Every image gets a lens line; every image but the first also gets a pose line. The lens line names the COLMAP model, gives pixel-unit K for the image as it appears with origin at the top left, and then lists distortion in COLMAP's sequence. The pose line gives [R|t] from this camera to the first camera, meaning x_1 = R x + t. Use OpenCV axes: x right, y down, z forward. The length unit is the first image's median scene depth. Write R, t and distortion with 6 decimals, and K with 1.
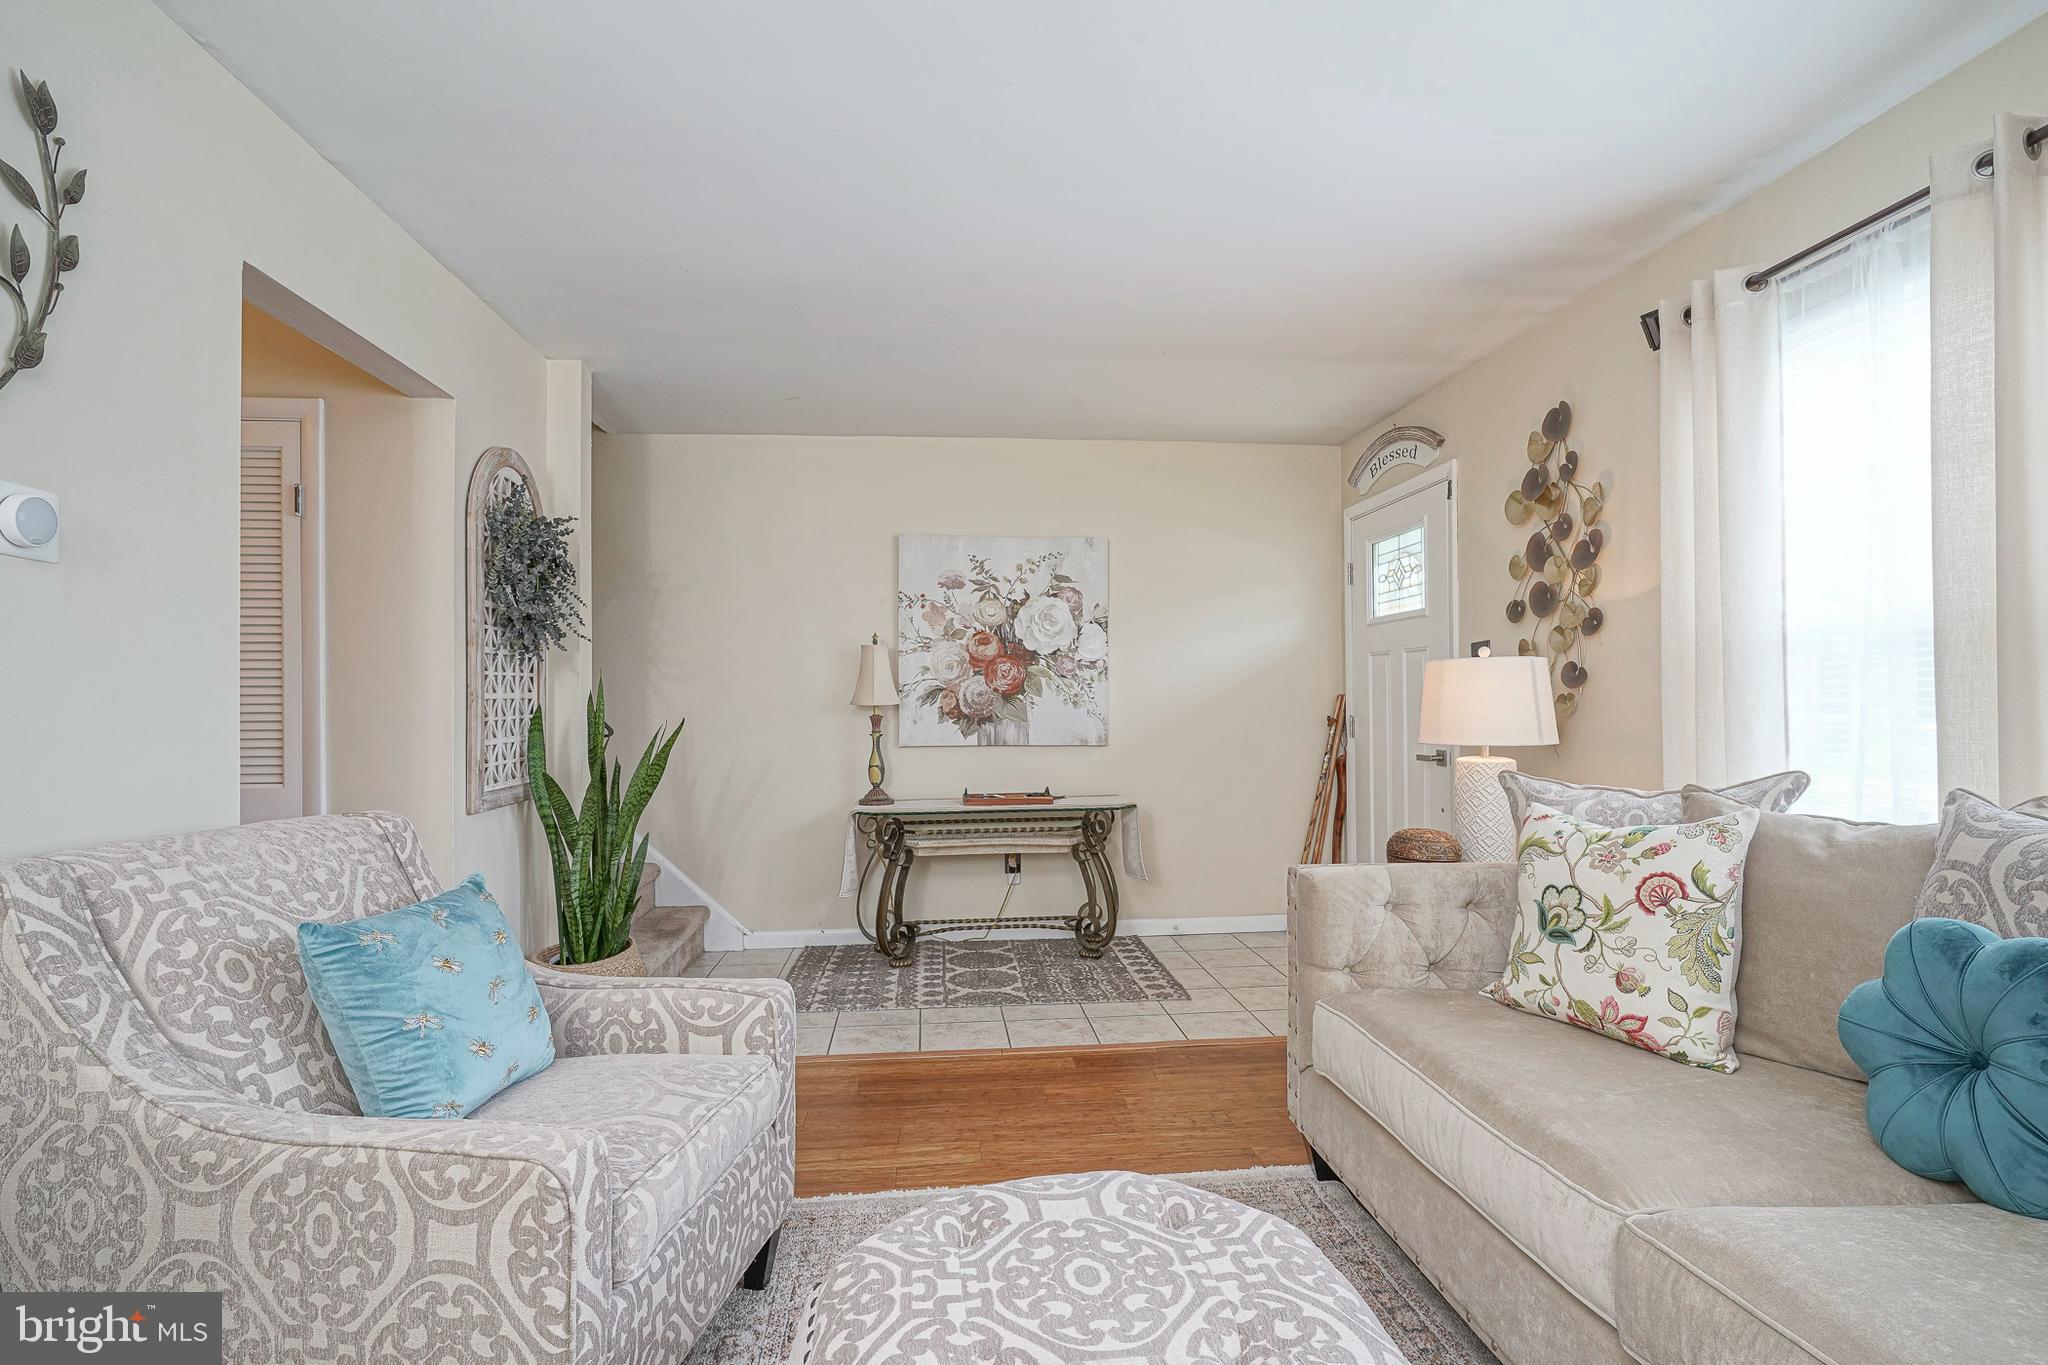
lens RADIAL K [[994.2, 0, 1023.9], [0, 994.2, 689.1], [0, 0, 1]] dist [-0.005974, 0.004673]
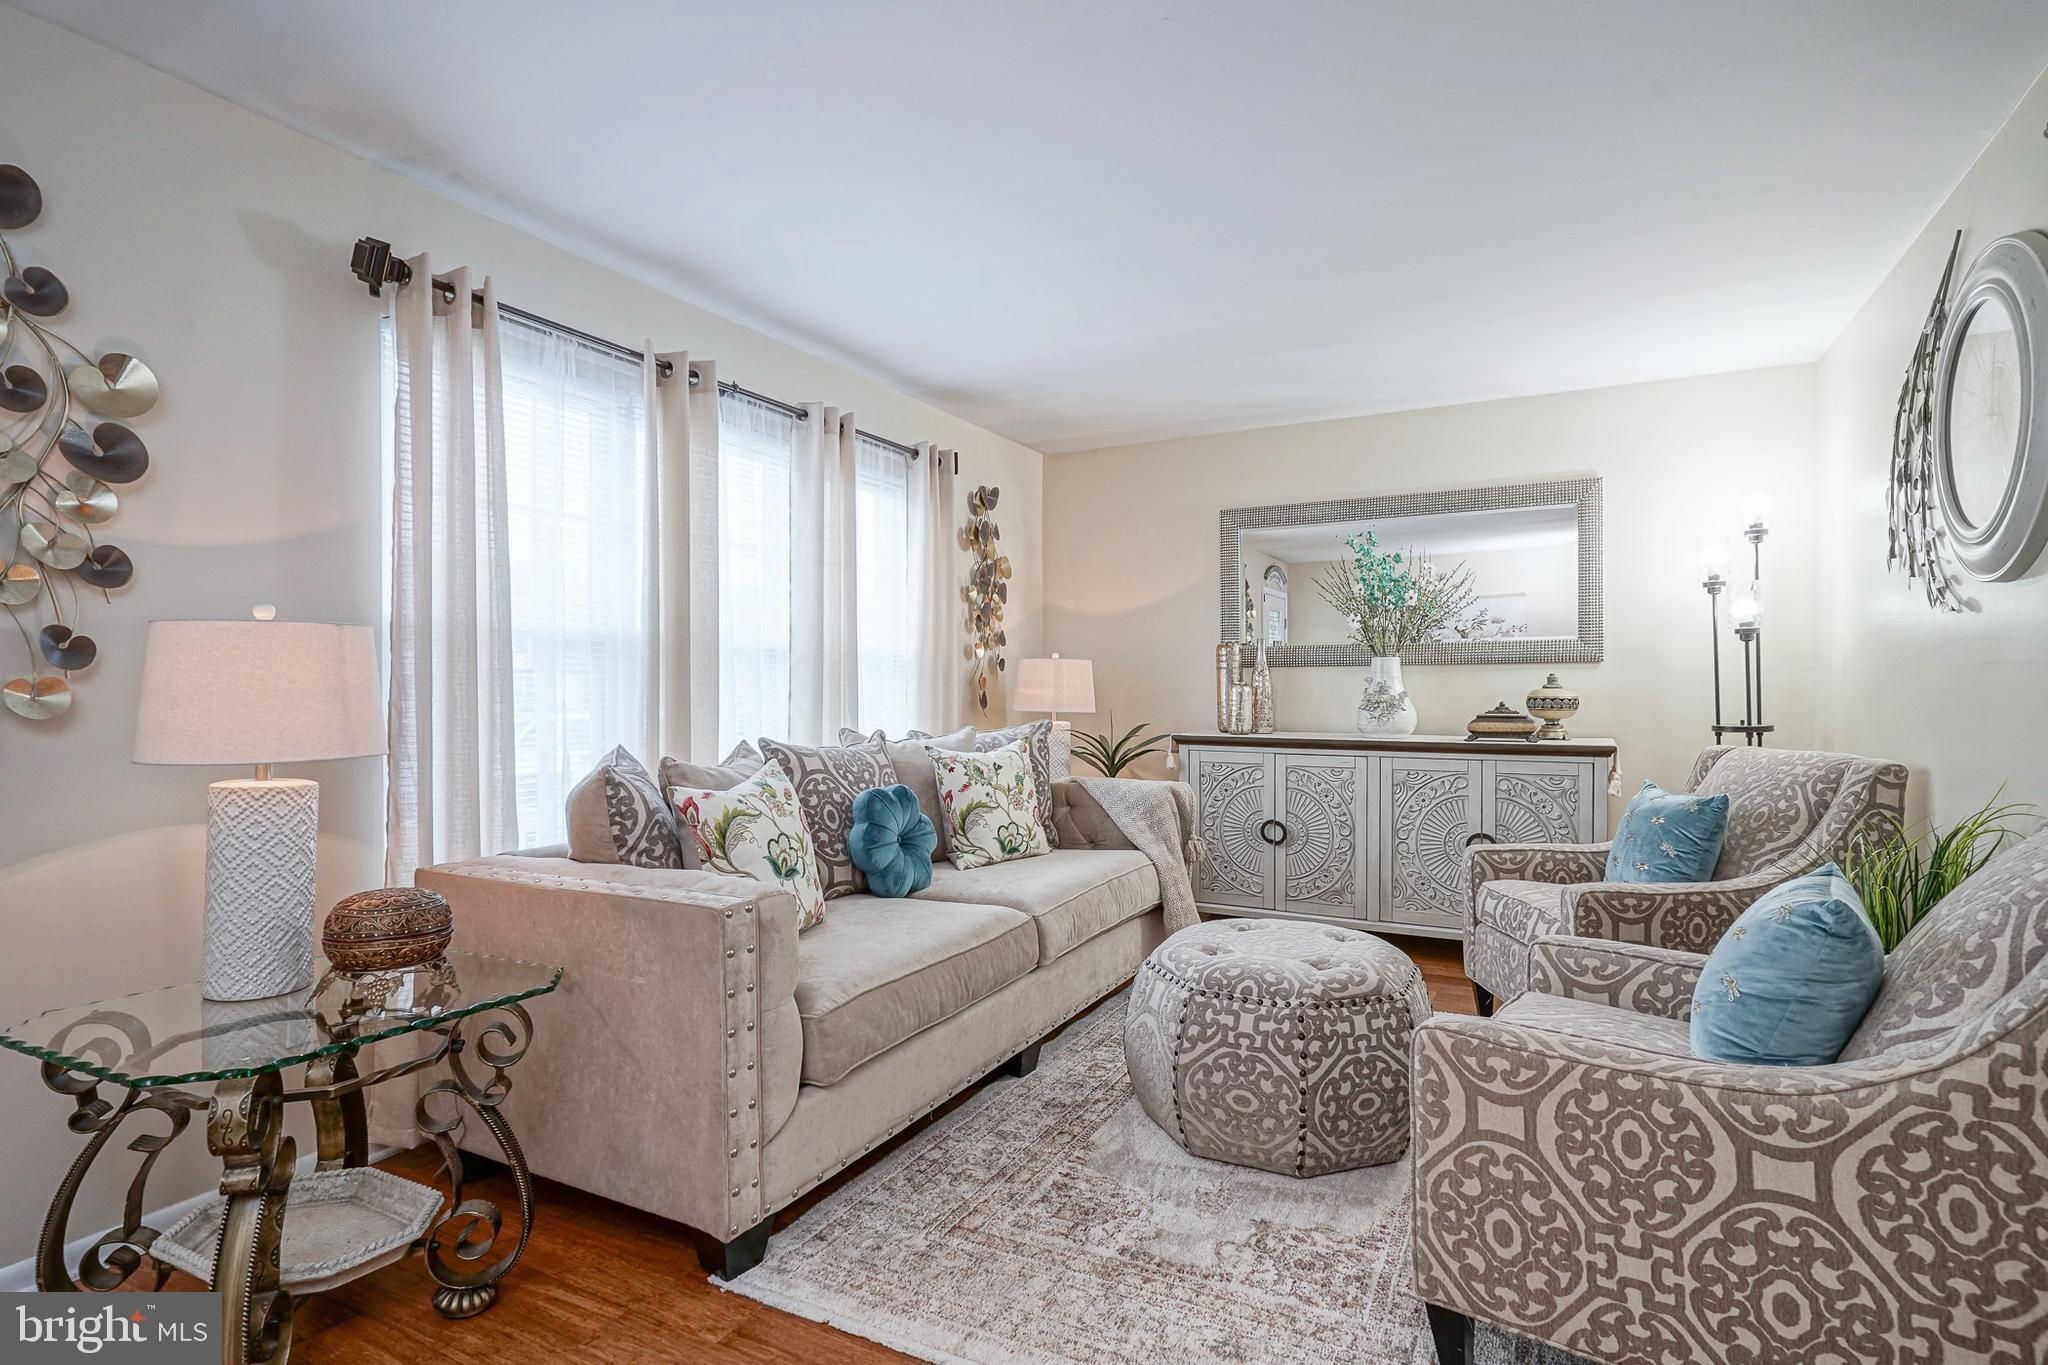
lens RADIAL K [[994.2, 0, 1037.0], [0, 994.2, 699.7], [0, 0, 1]] dist [-0.005974, 0.004673]
pose [[-0.828689, 0.001702, 0.559707, -0.267152], [-0.000591, 0.999992, -0.003916, 0.018784], [-0.559709, -0.003576, -0.828681, 1.147148]]
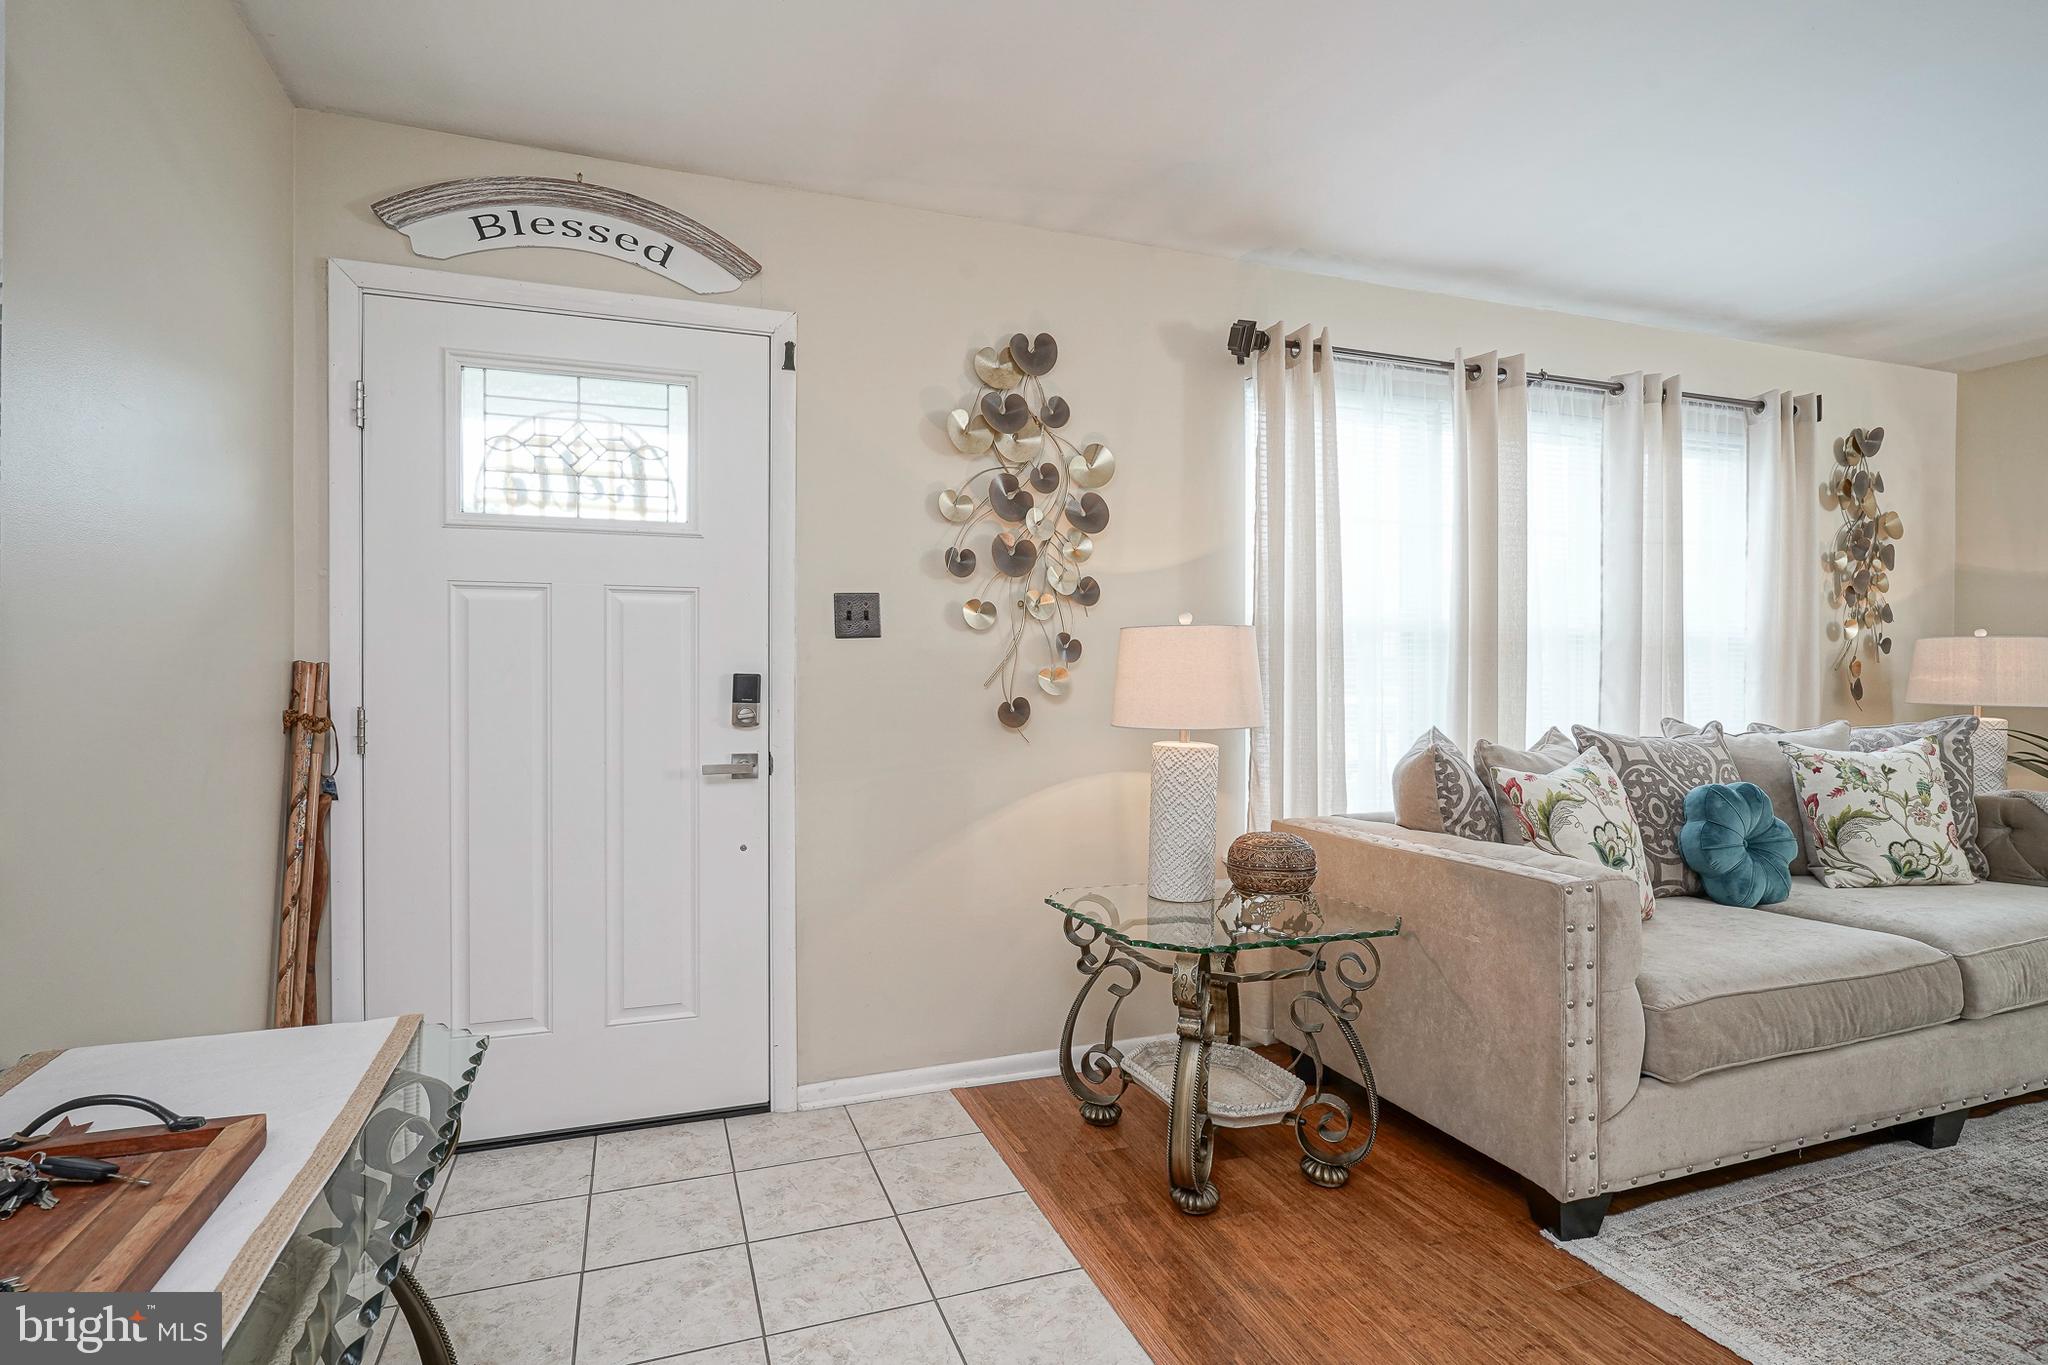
lens RADIAL K [[994.2, 0, 1011.9], [0, 994.2, 684.2], [0, 0, 1]] dist [-0.005974, 0.004673]
pose [[-0.236576, -0.002430, 0.971610, -0.301236], [-0.011043, 0.999939, -0.000188, 0.019038], [-0.971550, -0.010774, -0.236588, 1.237706]]
